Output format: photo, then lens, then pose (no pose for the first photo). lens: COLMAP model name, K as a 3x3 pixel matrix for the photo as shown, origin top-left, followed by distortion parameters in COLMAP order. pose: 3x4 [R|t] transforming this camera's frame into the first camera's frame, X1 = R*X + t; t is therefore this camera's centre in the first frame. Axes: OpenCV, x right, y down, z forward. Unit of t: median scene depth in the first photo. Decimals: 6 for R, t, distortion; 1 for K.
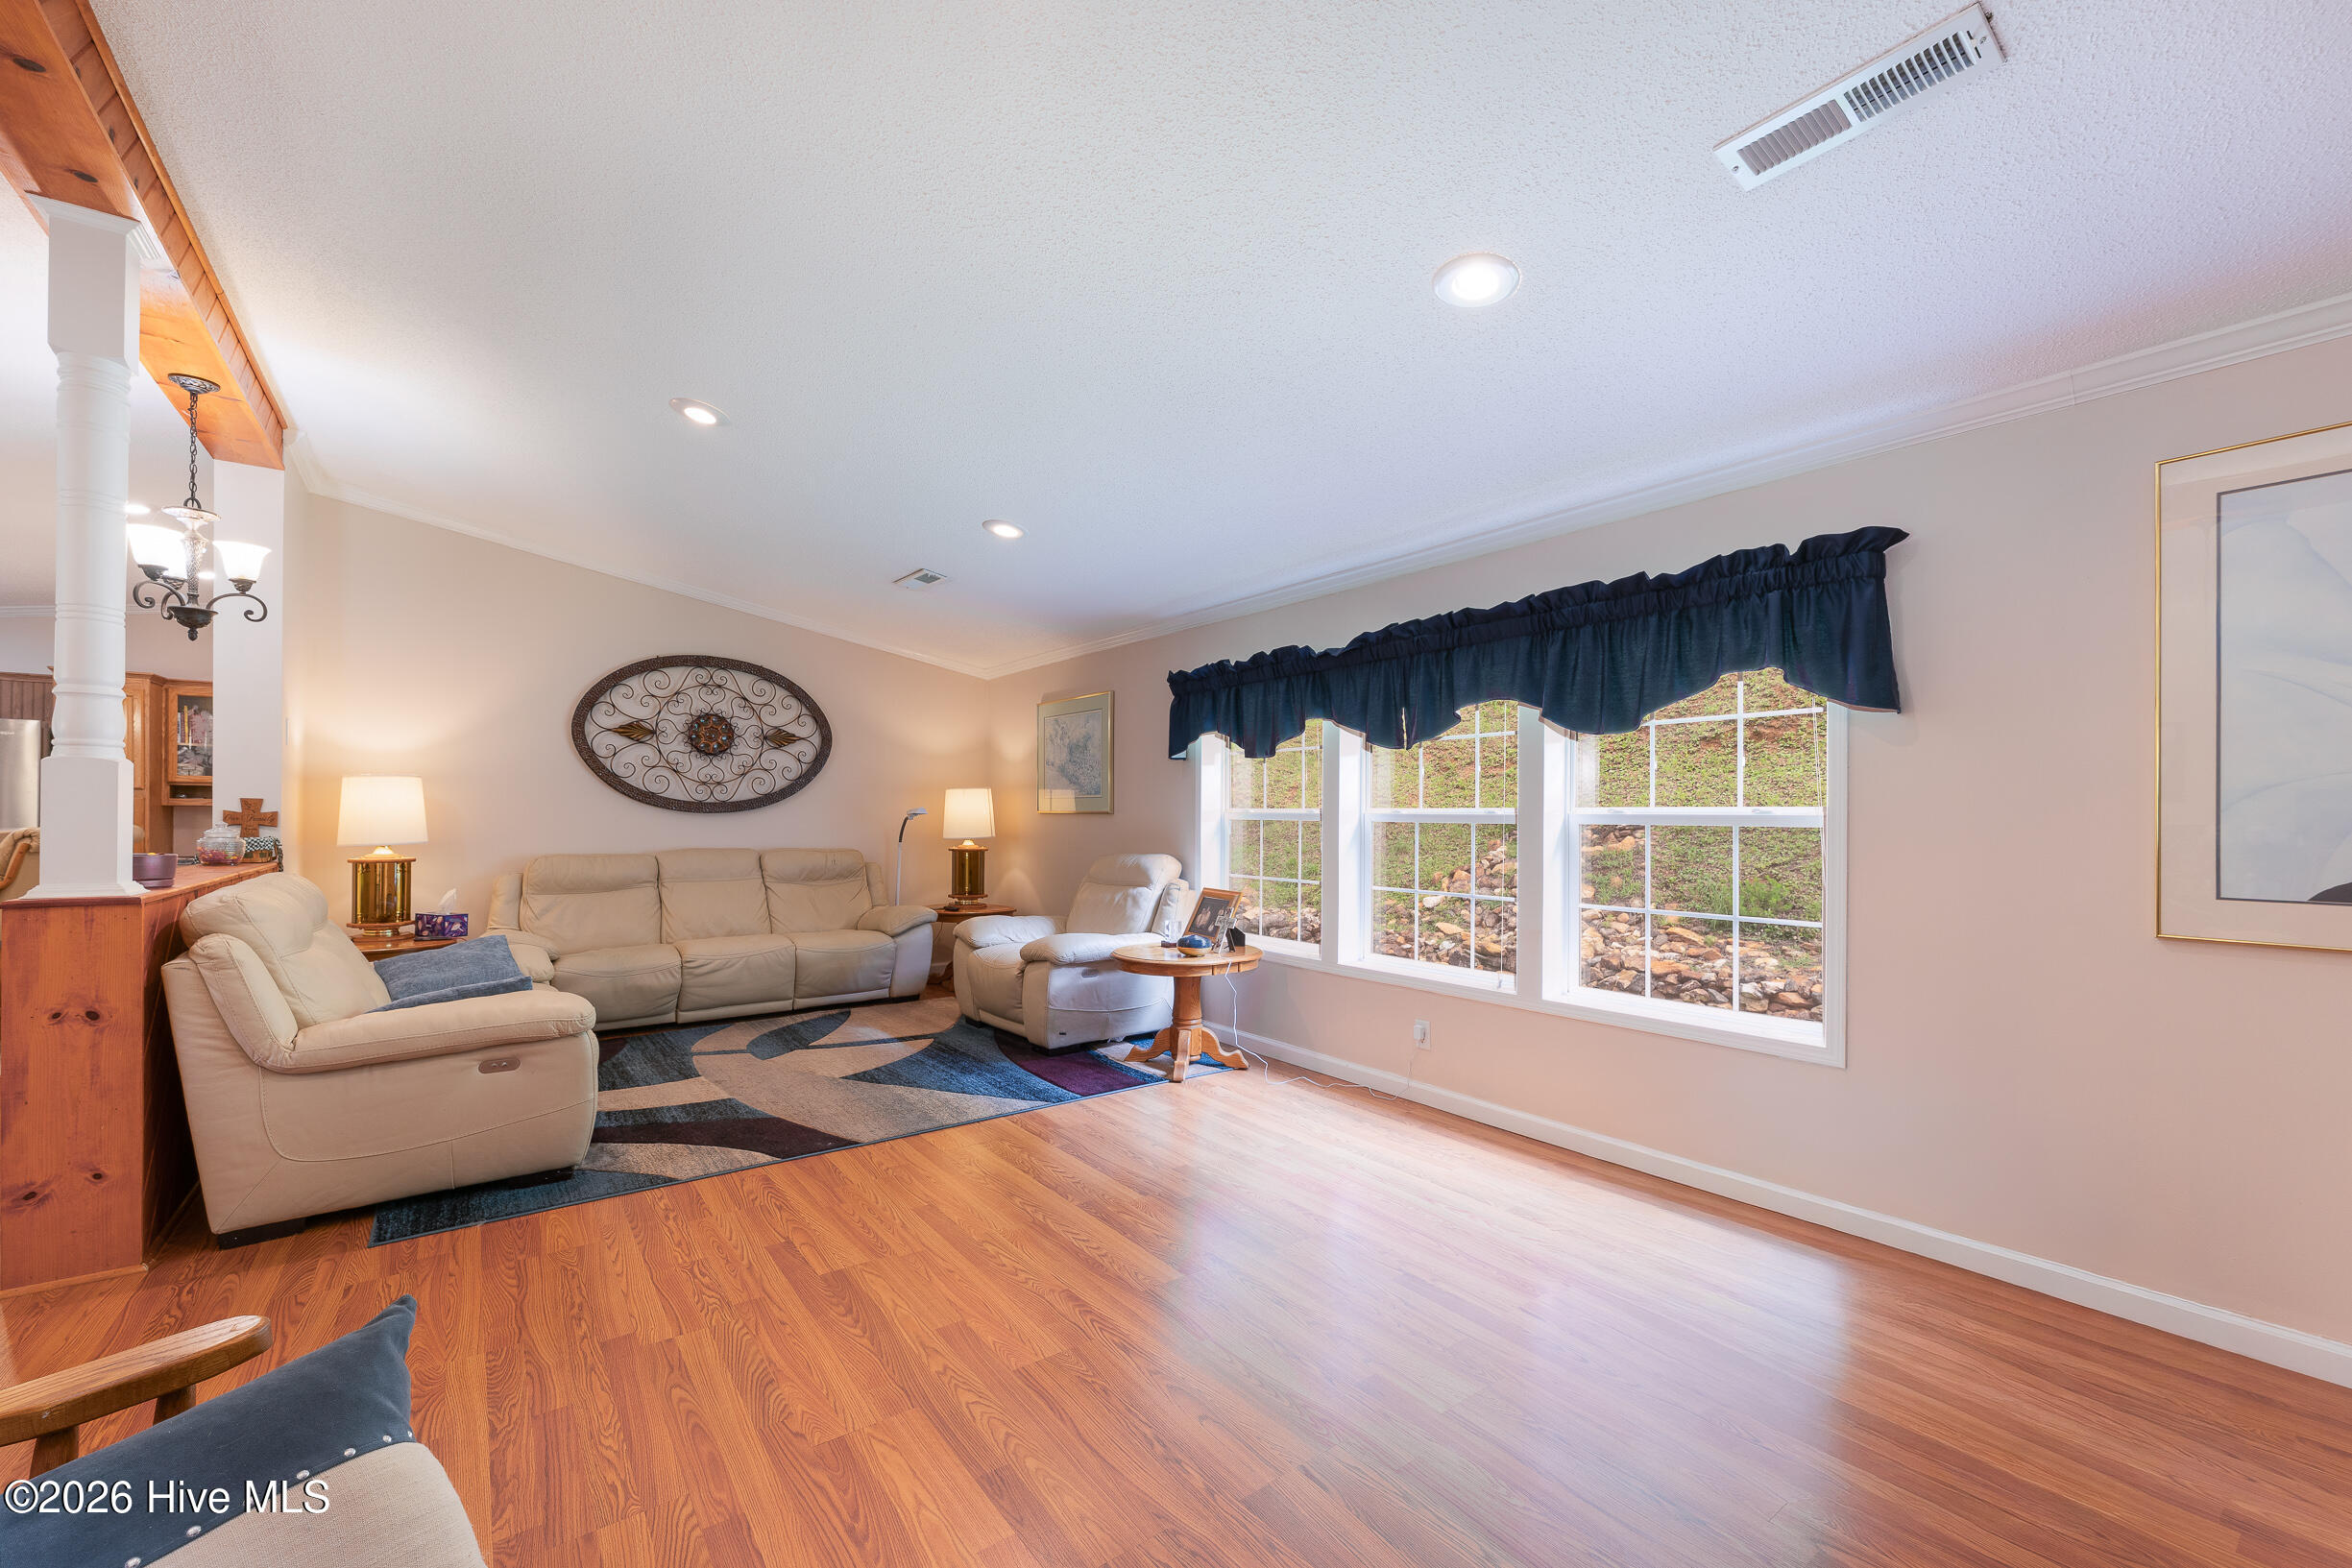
lens RADIAL K [[948.2, 0, 1179.8], [0, 948.2, 811.5], [0, 0, 1]] dist [-0.002730, 0.000403]
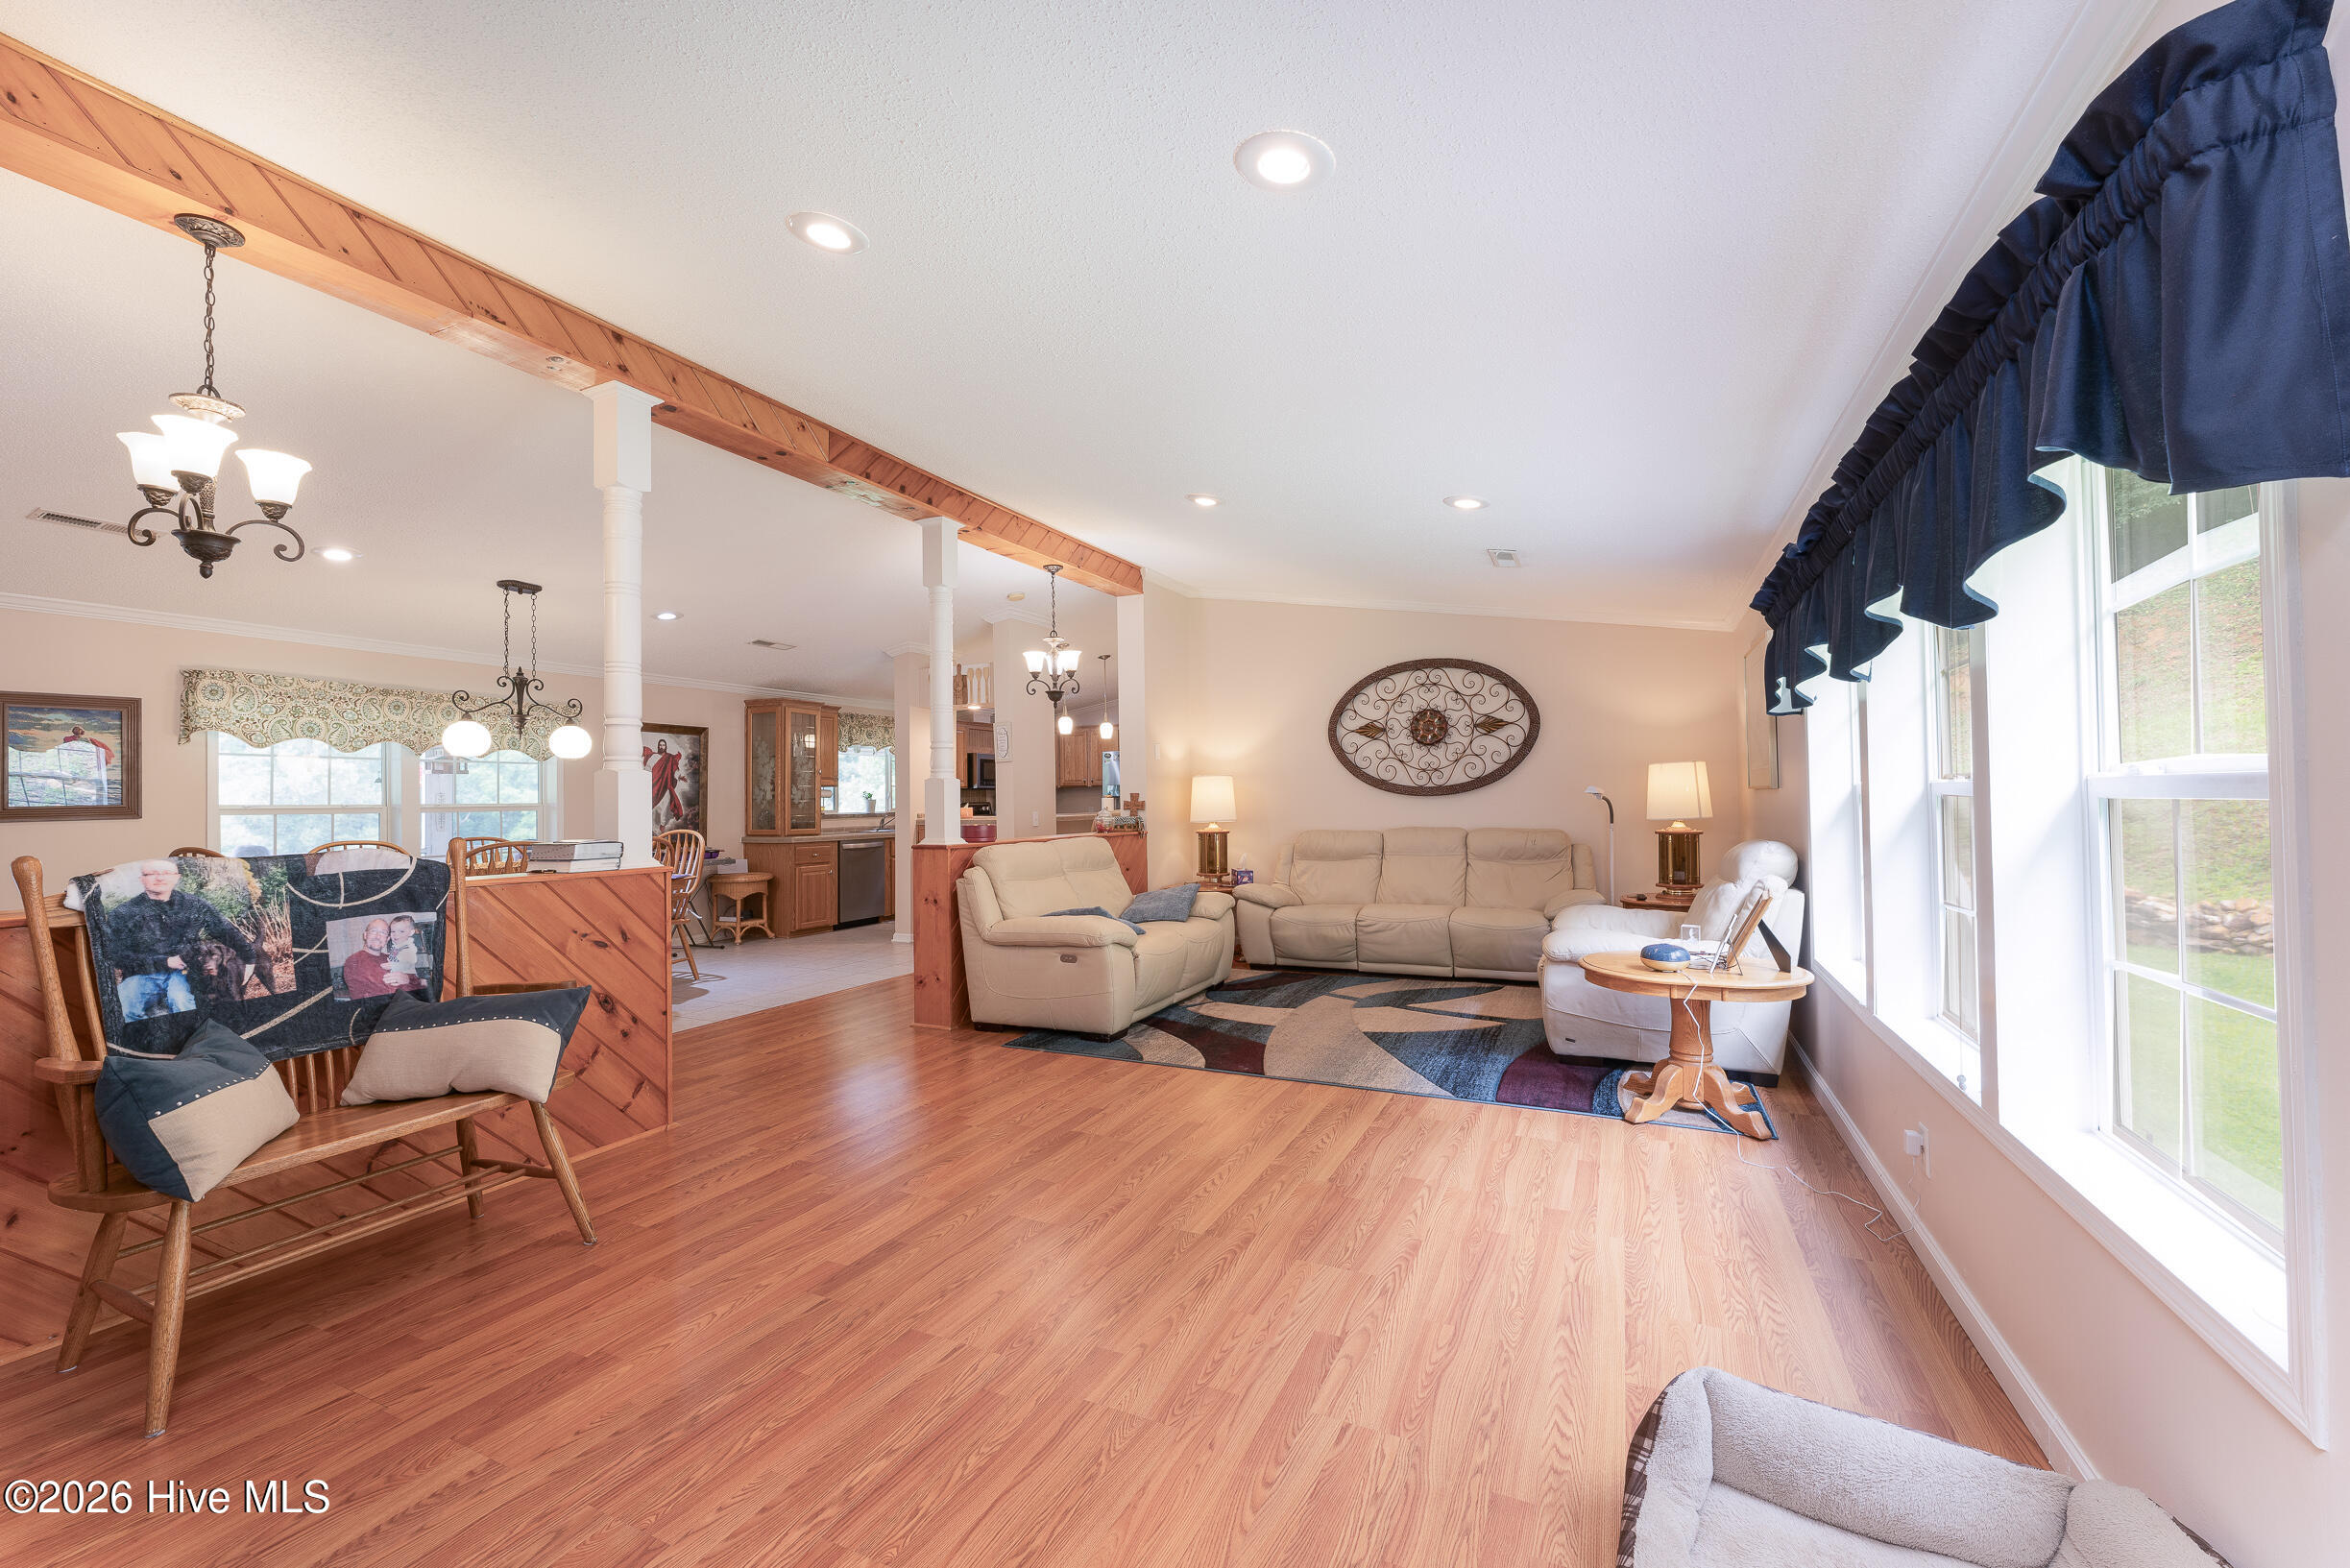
lens RADIAL K [[947.4, 0, 1161.9], [0, 947.4, 777.7], [0, 0, 1]] dist [-0.002730, 0.000403]
pose [[0.457581, -0.033794, -0.888526, 0.502882], [0.020308, 0.999414, -0.027553, 0.006104], [0.888936, -0.005437, 0.457999, 0.259415]]
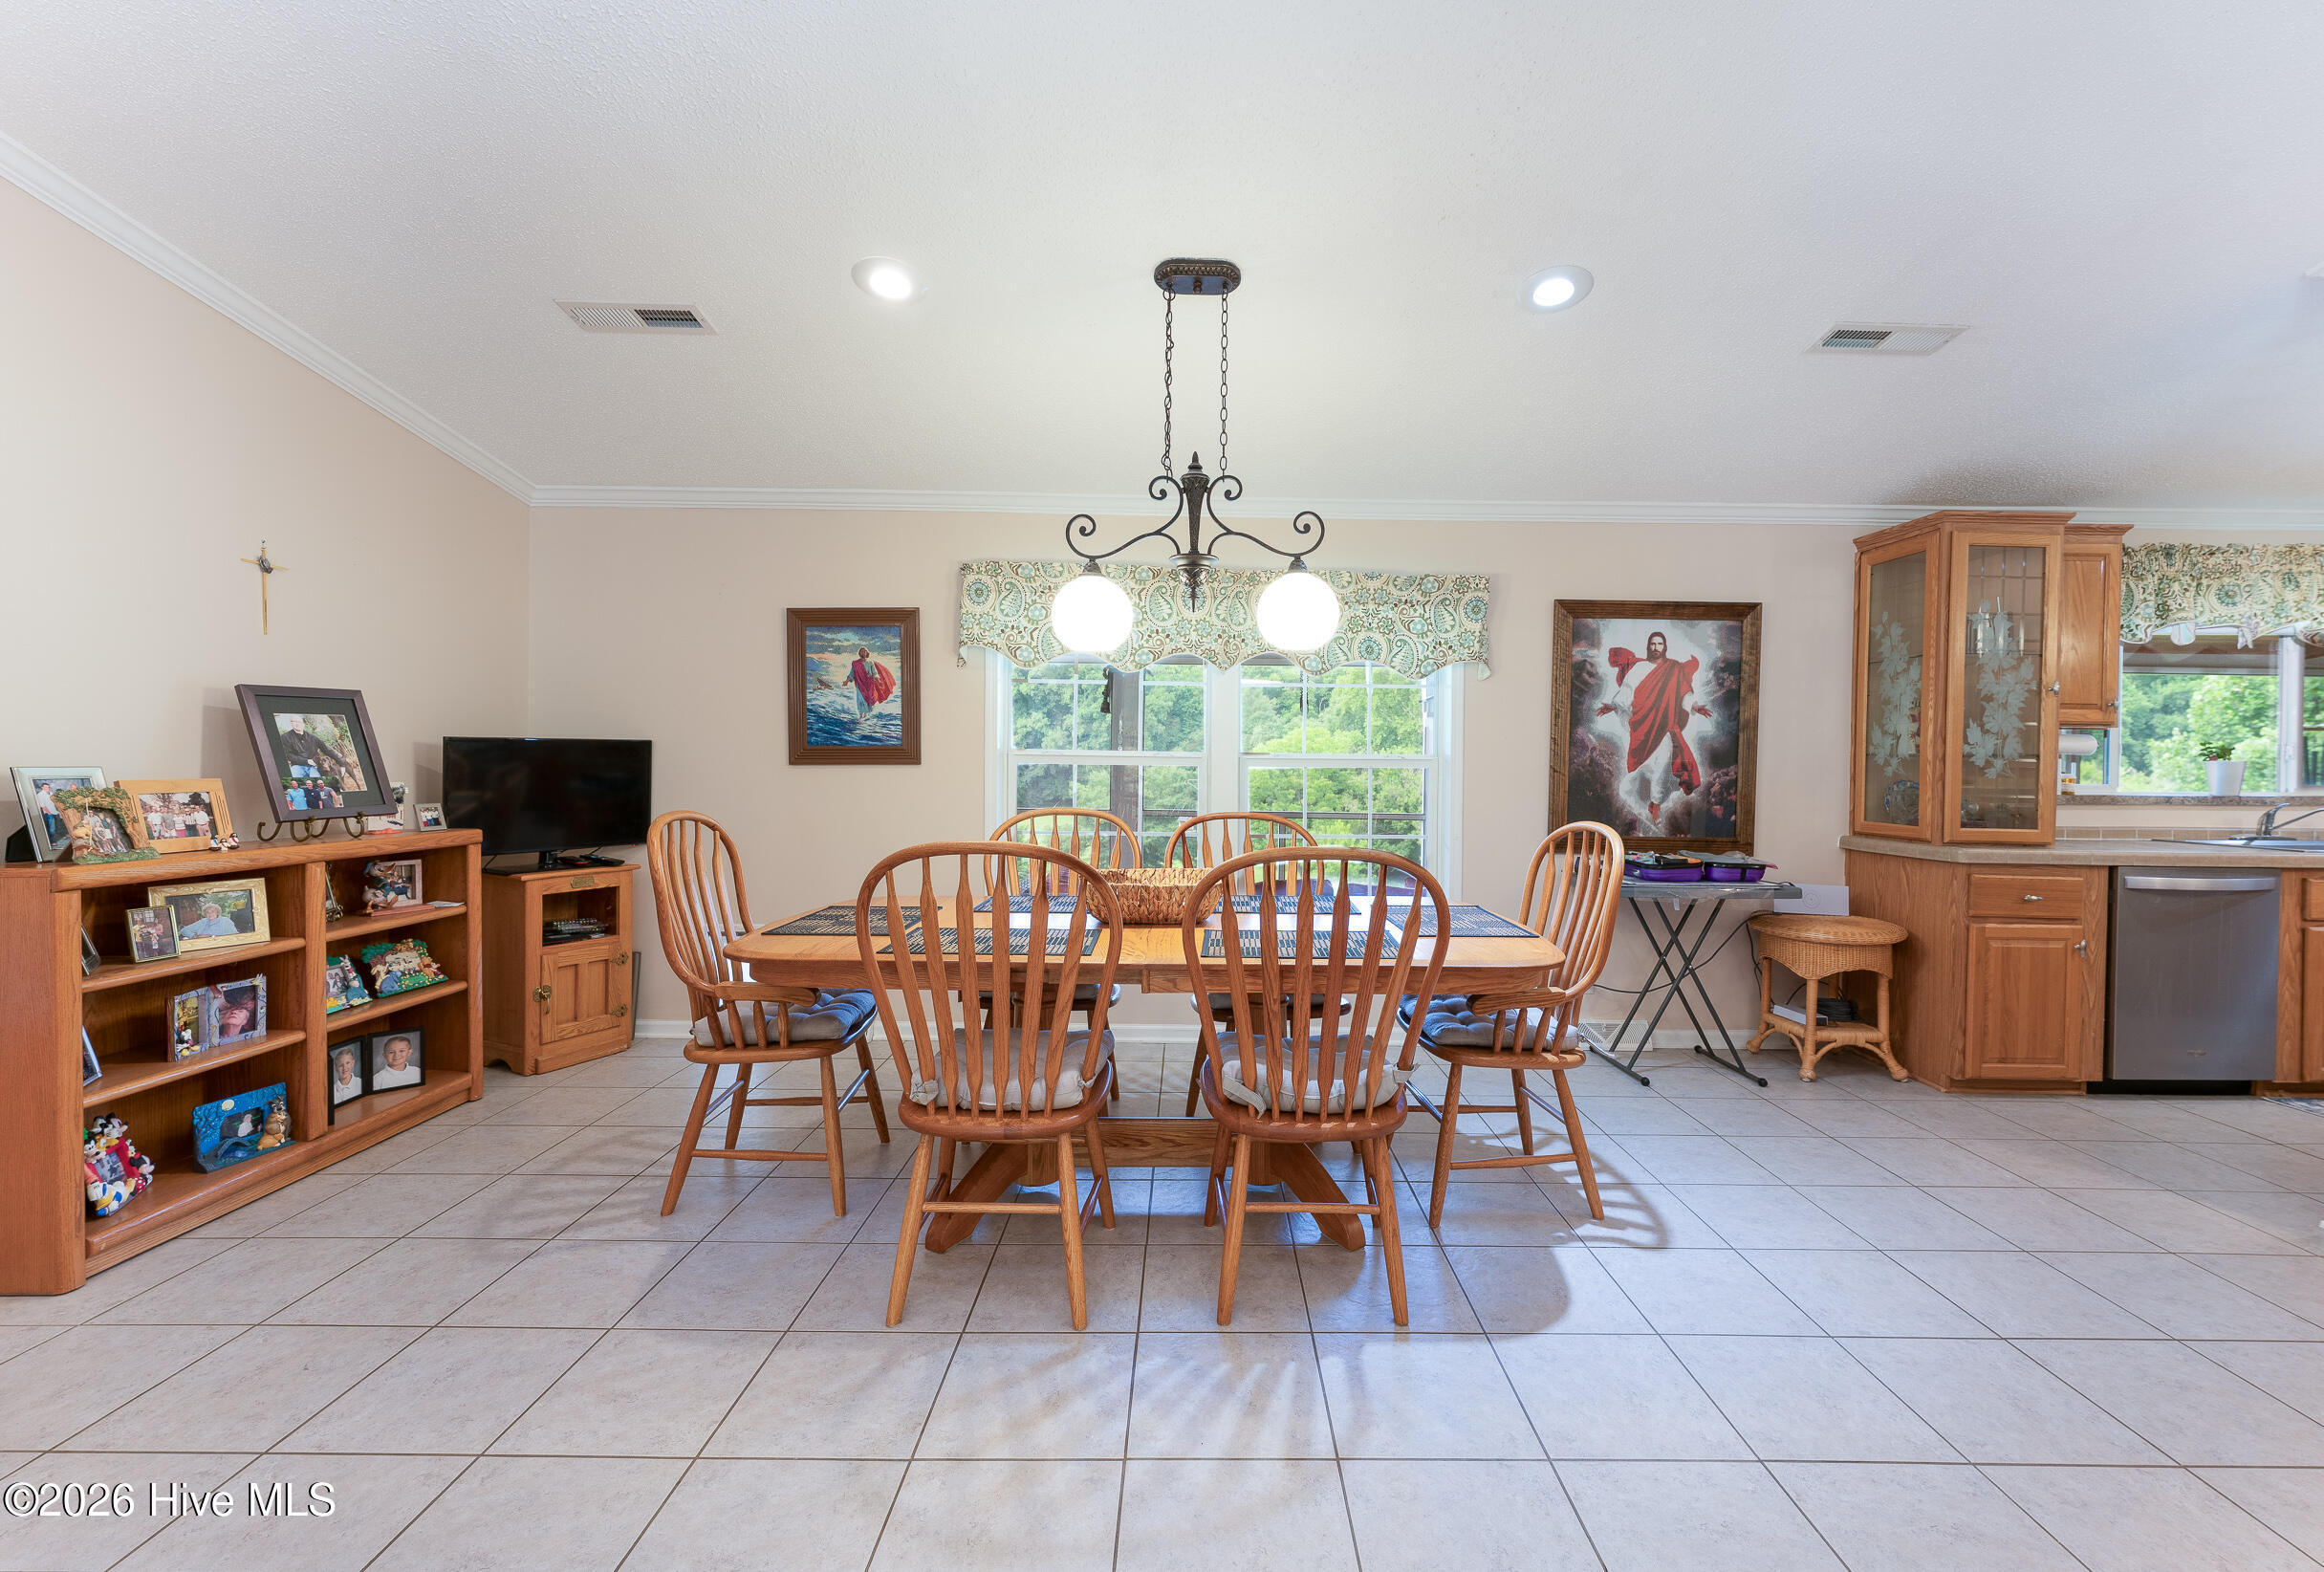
lens RADIAL K [[937.1, 0, 1188.3], [0, 937.1, 772.0], [0, 0, 1]] dist [-0.002730, 0.000403]
pose [[-0.600654, -0.004834, -0.799494, -0.517806], [-0.013052, 0.999908, 0.003761, 0.000911], [0.799402, 0.012694, -0.600662, 0.419804]]
